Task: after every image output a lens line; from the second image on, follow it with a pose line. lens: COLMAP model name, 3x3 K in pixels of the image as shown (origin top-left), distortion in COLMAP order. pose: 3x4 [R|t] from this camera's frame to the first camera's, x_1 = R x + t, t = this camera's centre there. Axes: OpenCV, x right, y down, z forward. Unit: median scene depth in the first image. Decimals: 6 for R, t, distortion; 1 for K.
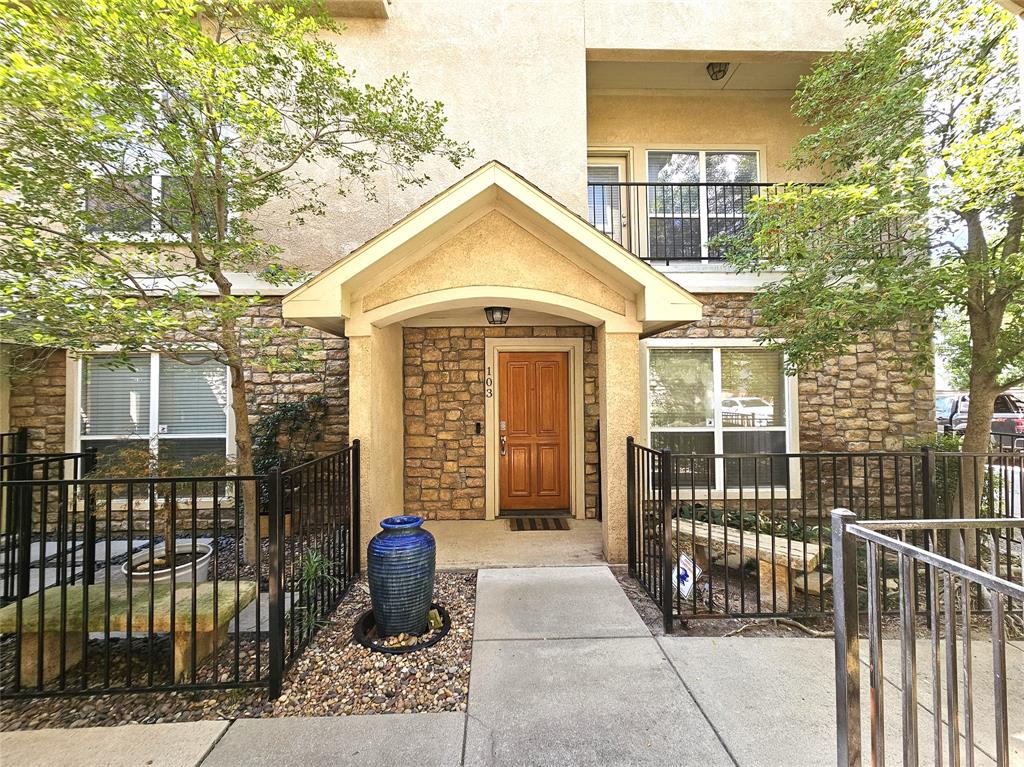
lens RADIAL K [[420.9, 0, 509.5], [0, 420.9, 382.3], [0, 0, 1]] dist [0.000444, -0.000079]
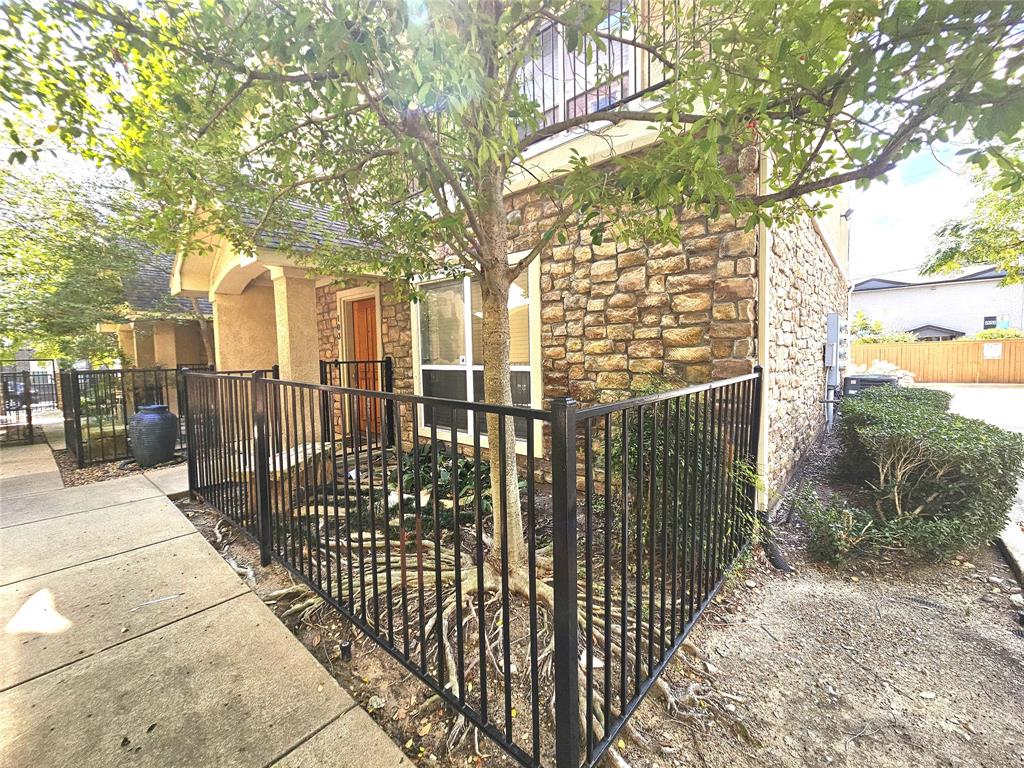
lens RADIAL K [[420.9, 0, 509.5], [0, 420.9, 382.8], [0, 0, 1]] dist [0.000444, -0.000079]
pose [[0.736150, 0.039277, -0.675678, 1.155149], [0.033322, 0.995001, 0.094143, 0.061451], [0.675998, -0.091818, 0.731161, 0.397905]]
